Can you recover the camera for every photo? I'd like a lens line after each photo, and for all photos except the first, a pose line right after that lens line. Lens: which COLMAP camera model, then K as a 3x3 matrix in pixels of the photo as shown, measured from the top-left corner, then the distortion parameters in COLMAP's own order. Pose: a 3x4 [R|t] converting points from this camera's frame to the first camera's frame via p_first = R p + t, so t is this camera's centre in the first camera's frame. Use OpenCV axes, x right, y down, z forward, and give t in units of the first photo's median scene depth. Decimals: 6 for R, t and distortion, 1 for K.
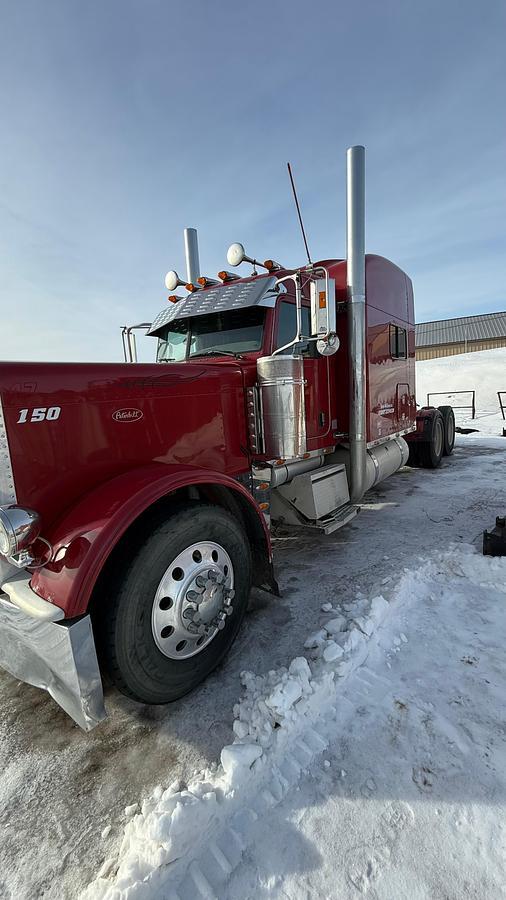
lens RADIAL K [[353.9, 0, 253.5], [0, 353.9, 446.2], [0, 0, 1]] dist [-0.011810, 0.000028]
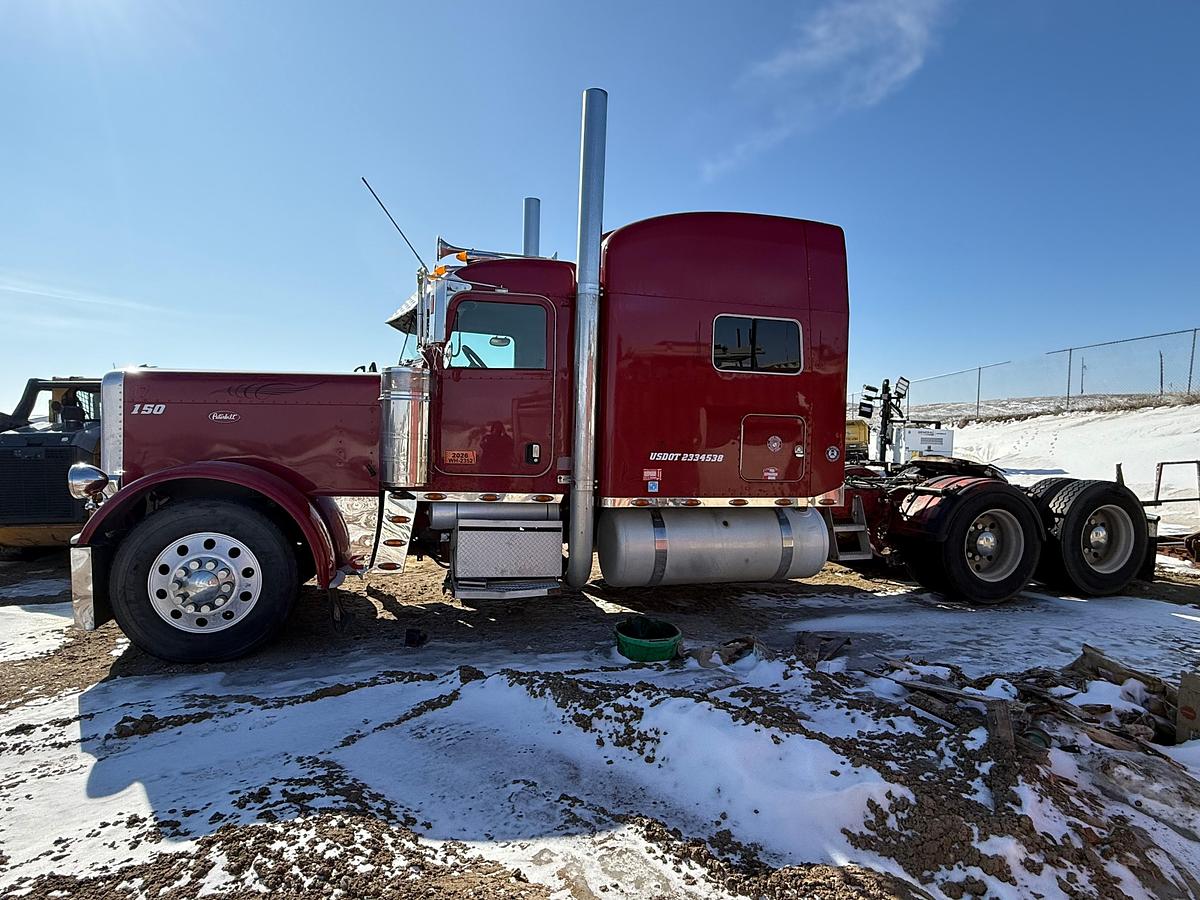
lens RADIAL K [[650.2, 0, 574.4], [0, 650.2, 450.6], [0, 0, 1]] dist [-0.000242, -0.000465]
pose [[0.801004, 0.104824, -0.589410, 1.338277], [-0.156992, 0.986875, -0.037839, -0.058480], [0.577707, 0.122841, 0.806947, -0.025040]]
